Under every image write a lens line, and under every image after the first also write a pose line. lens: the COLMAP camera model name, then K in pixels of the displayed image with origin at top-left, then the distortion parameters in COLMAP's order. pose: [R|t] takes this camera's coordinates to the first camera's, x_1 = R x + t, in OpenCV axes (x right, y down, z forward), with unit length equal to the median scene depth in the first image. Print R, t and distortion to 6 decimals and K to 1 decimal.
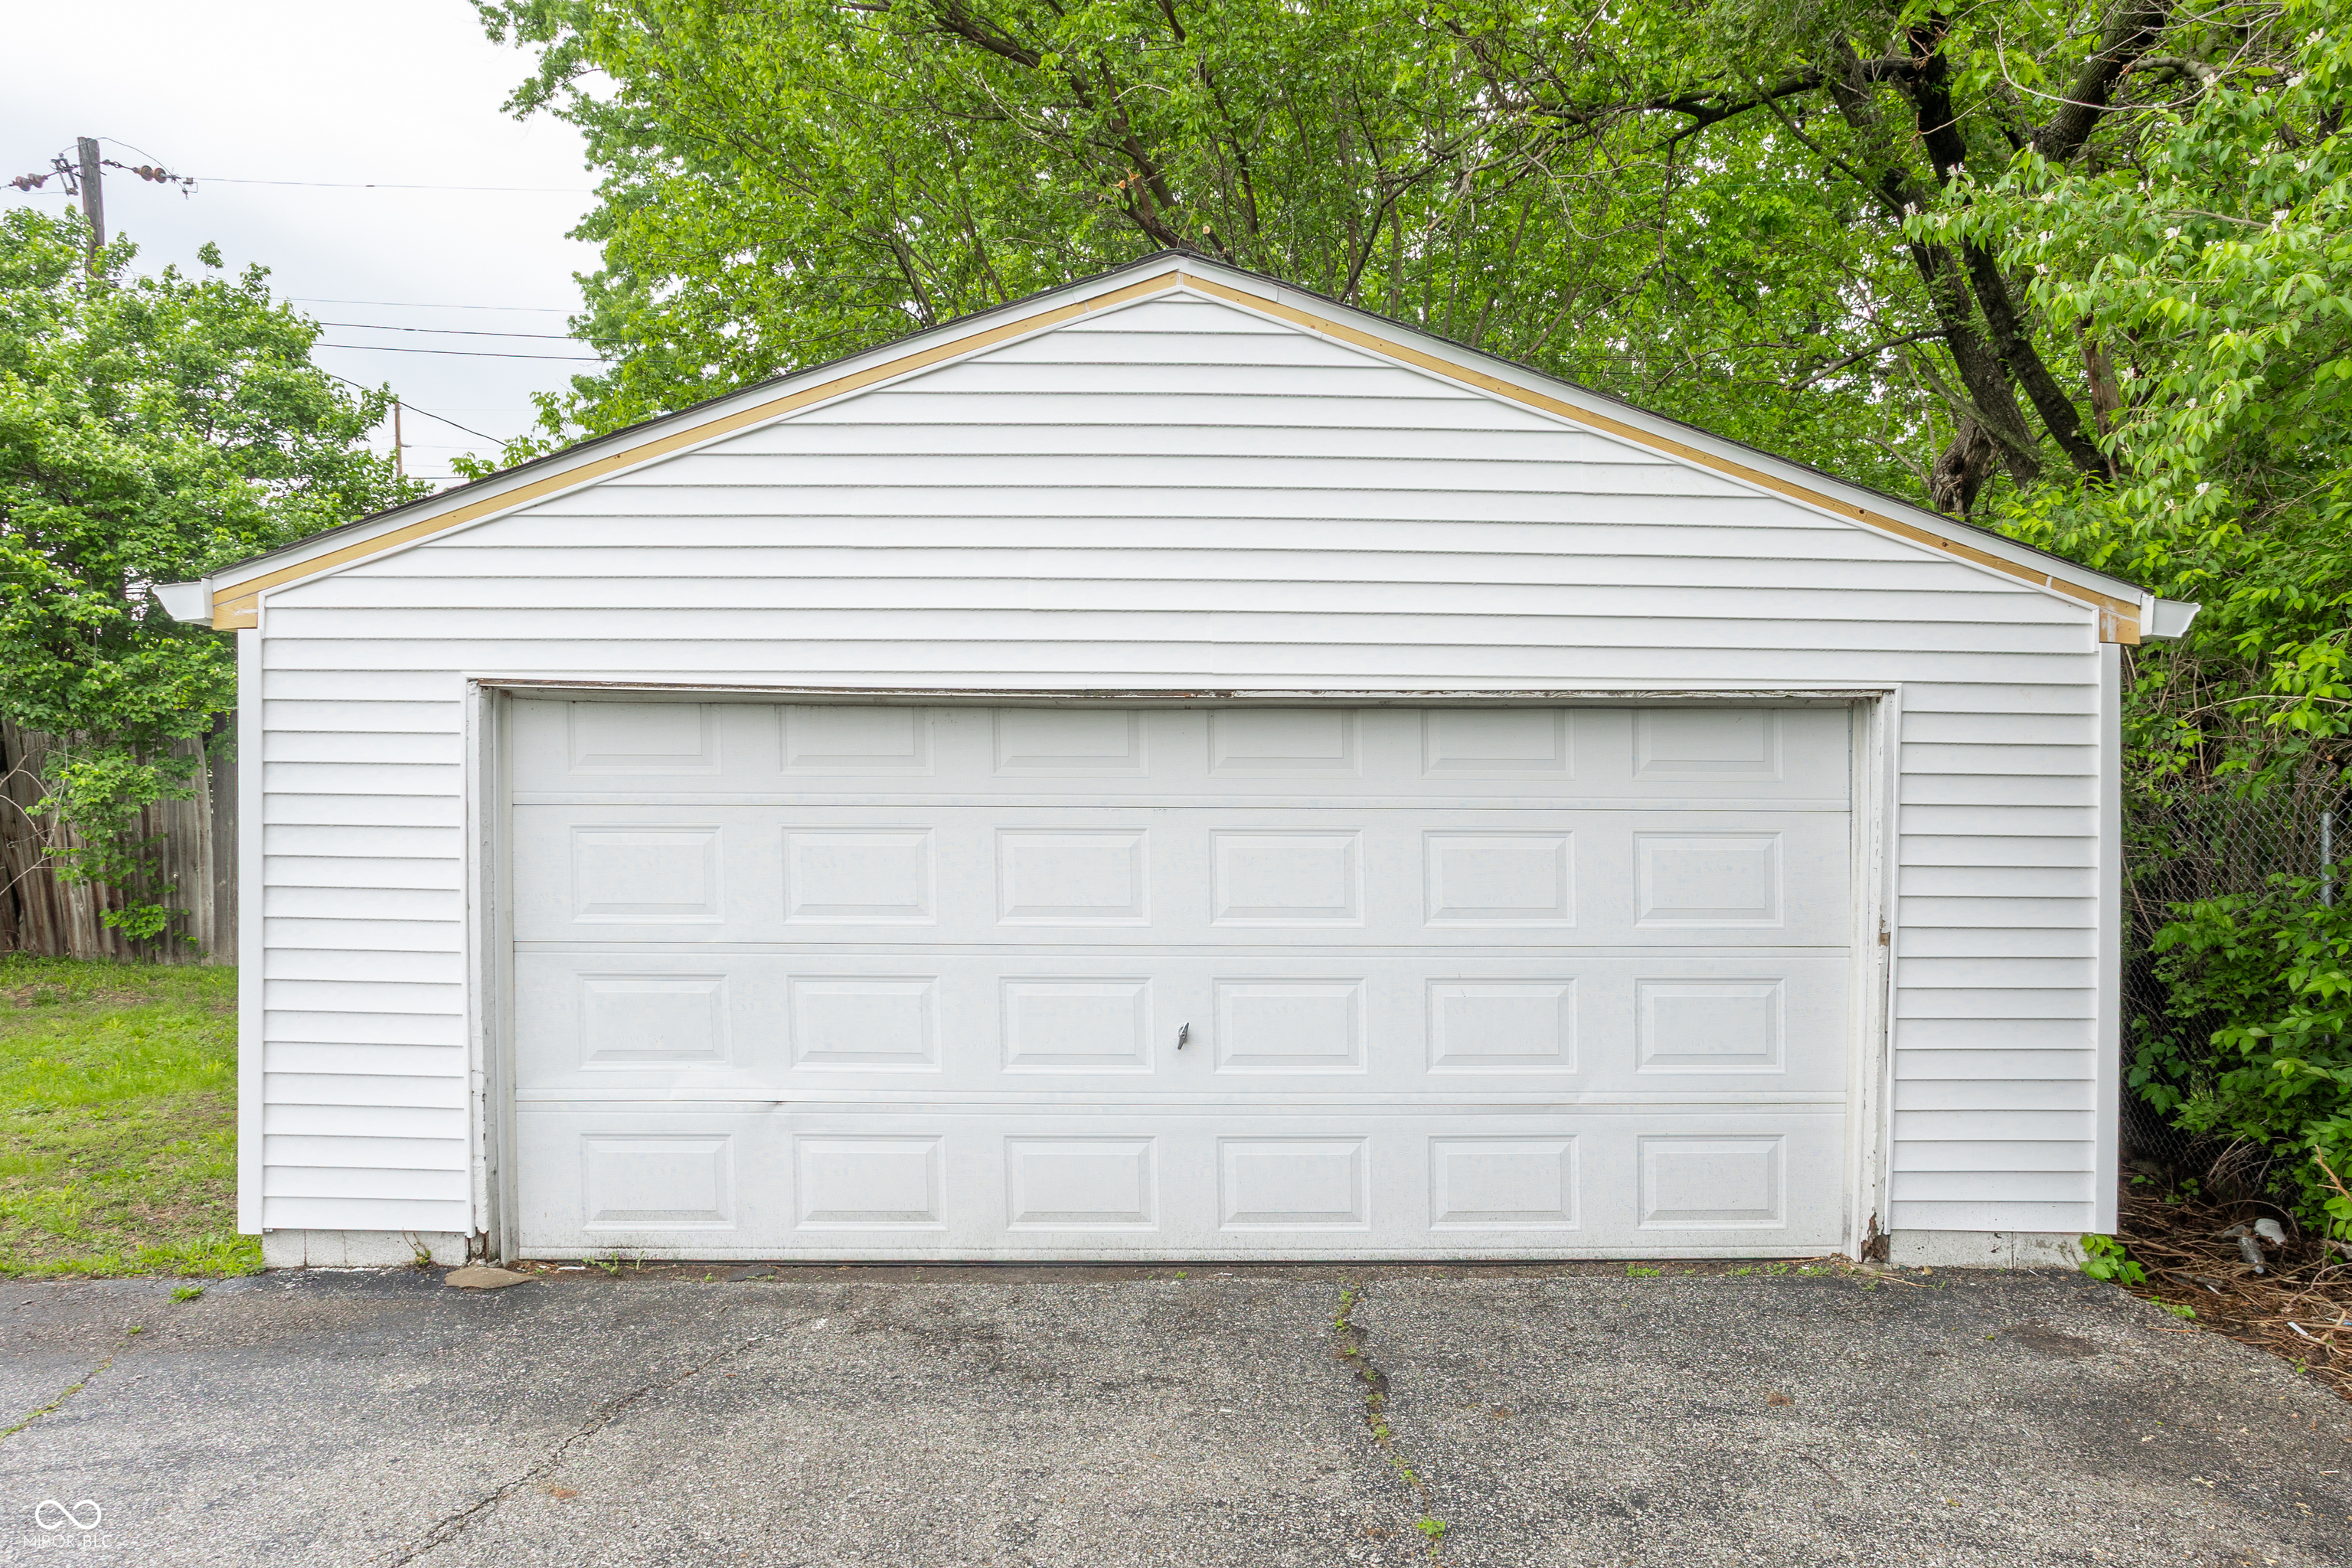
lens RADIAL K [[1449.2, 0, 1257.9], [0, 1449.2, 849.9], [0, 0, 1]] dist [-0.048926, 0.029217]
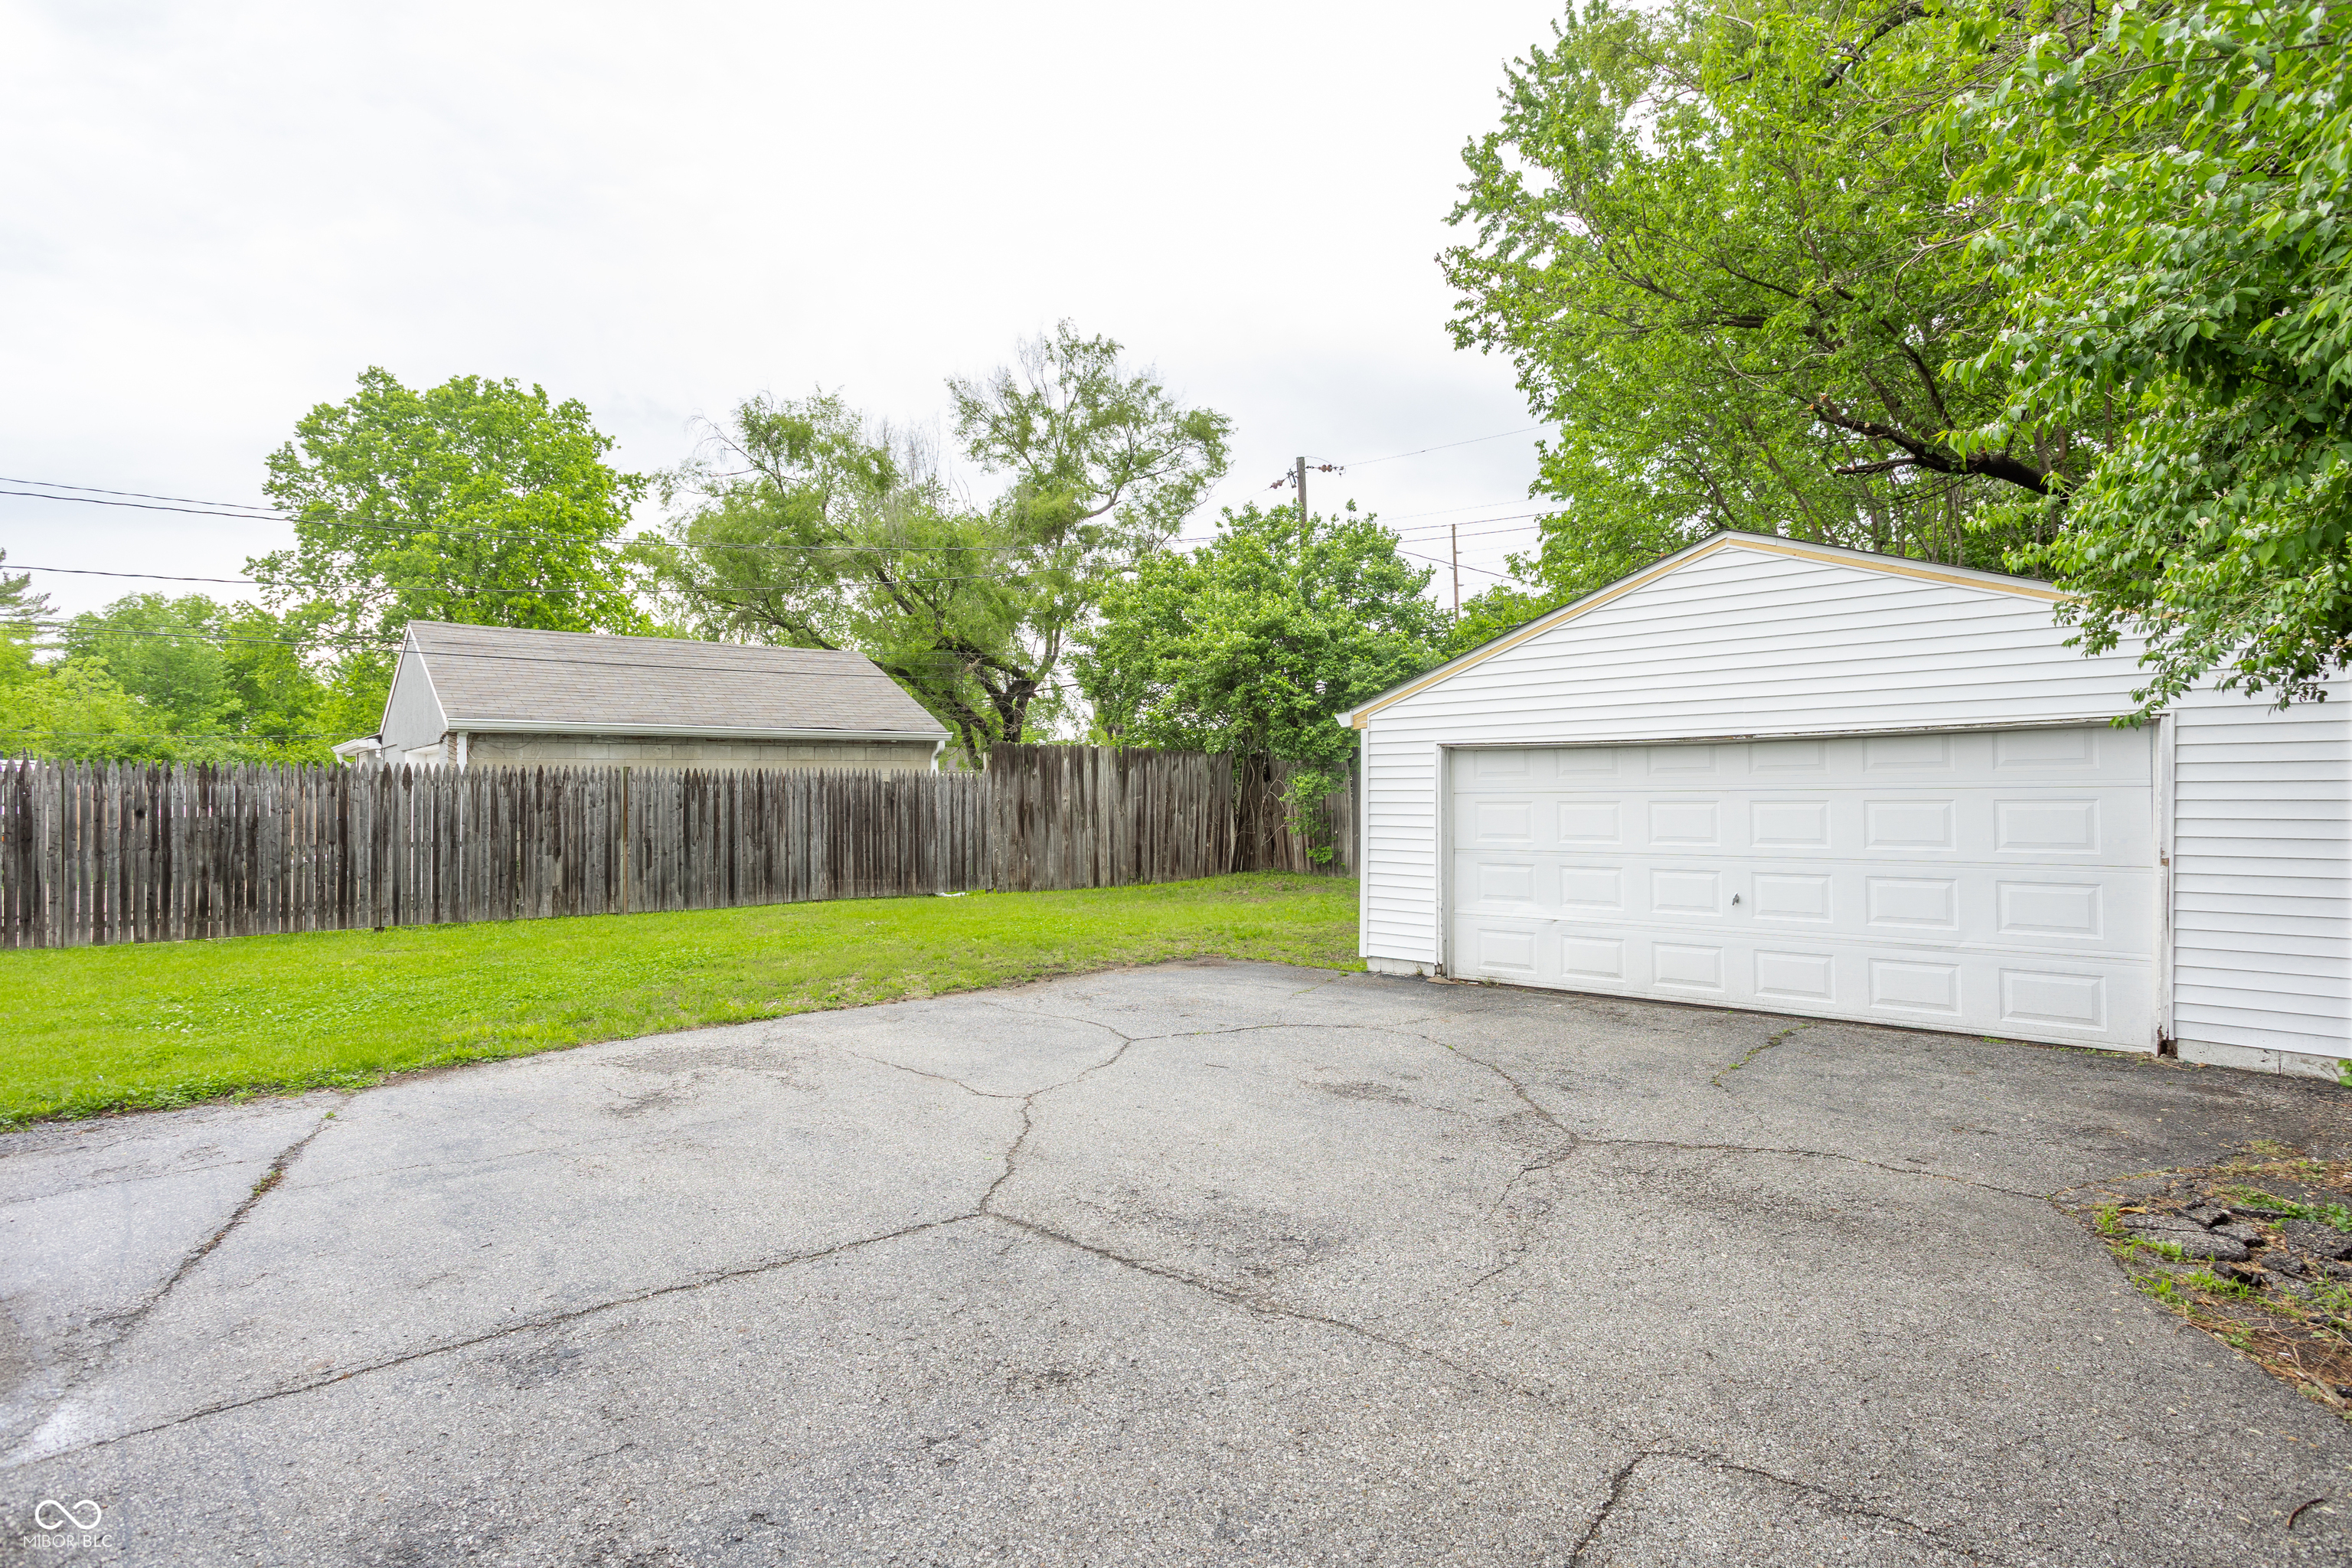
lens RADIAL K [[1175.9, 0, 1175.1], [0, 1175.9, 815.1], [0, 0, 1]] dist [-0.055202, 0.035970]
pose [[0.709118, -0.001137, -0.705089, 0.553184], [-0.006315, 0.999948, -0.007963, 0.024610], [0.705061, 0.010099, 0.709075, -0.756369]]
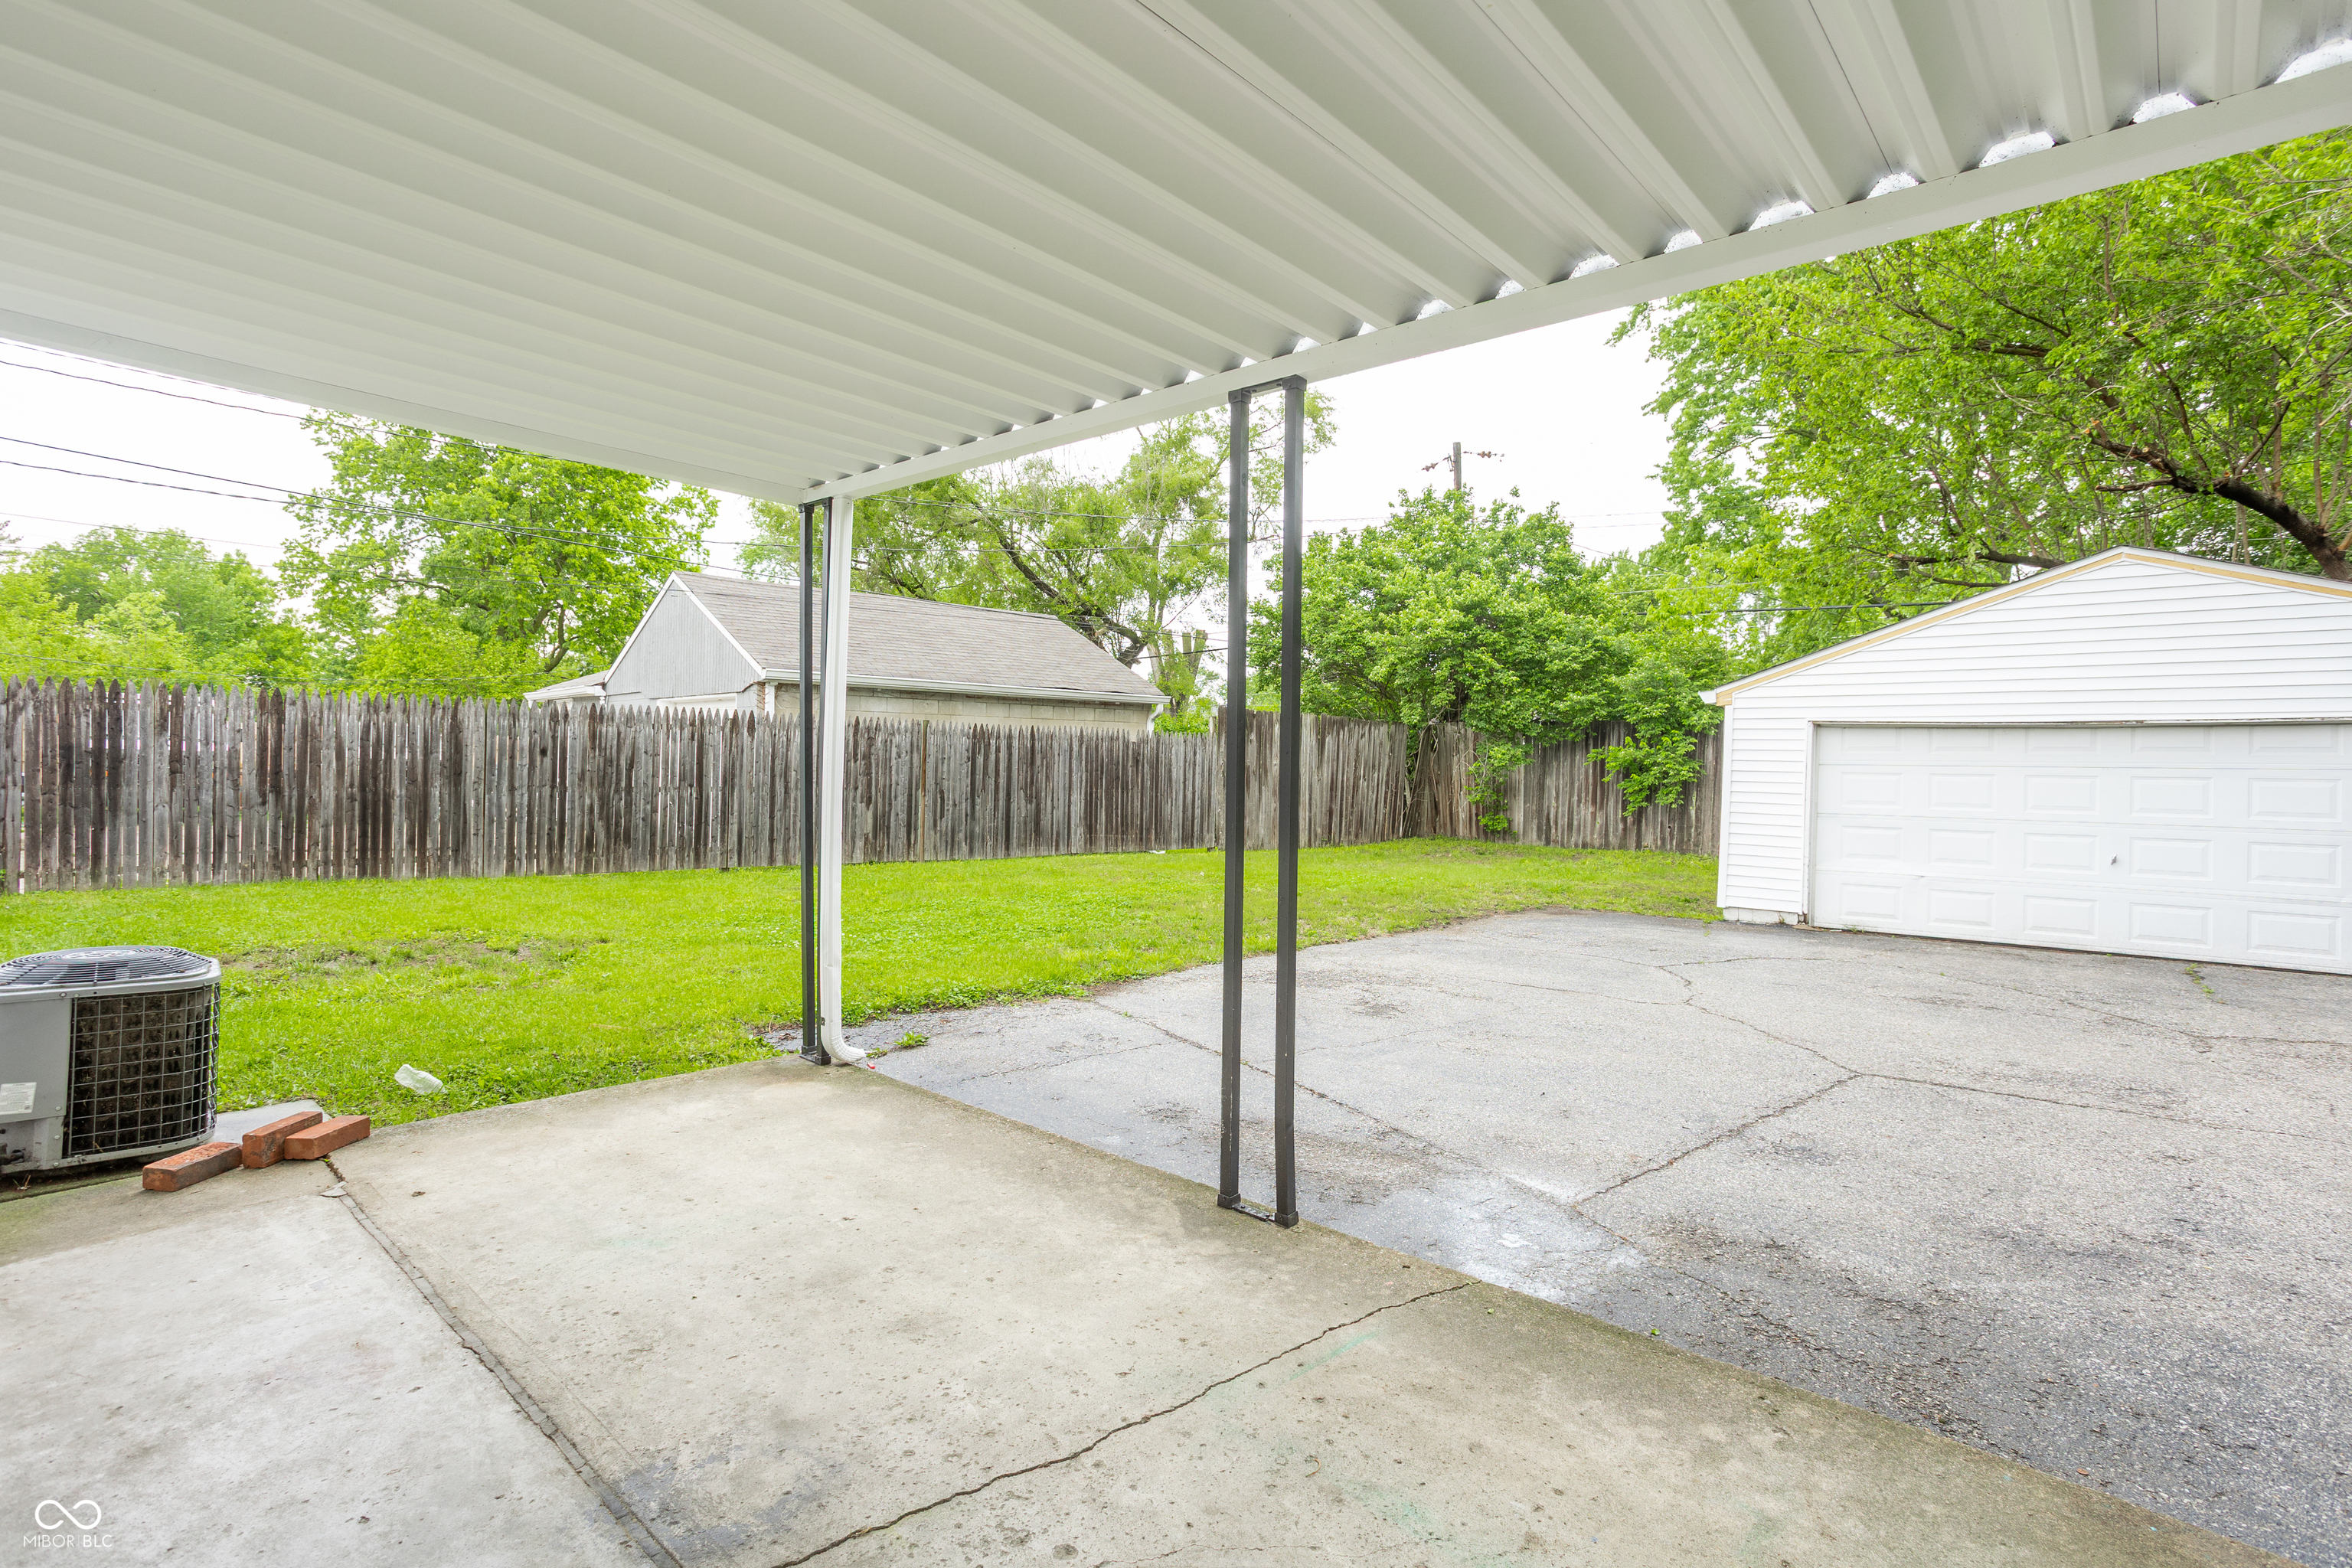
lens RADIAL K [[1195.5, 0, 1177.8], [0, 1195.5, 802.8], [0, 0, 1]] dist [-0.049675, 0.032771]
pose [[0.746060, 0.025506, -0.665390, 0.085596], [-0.030712, 0.999521, 0.003879, 0.071682], [0.665171, 0.017542, 0.746485, -1.537045]]
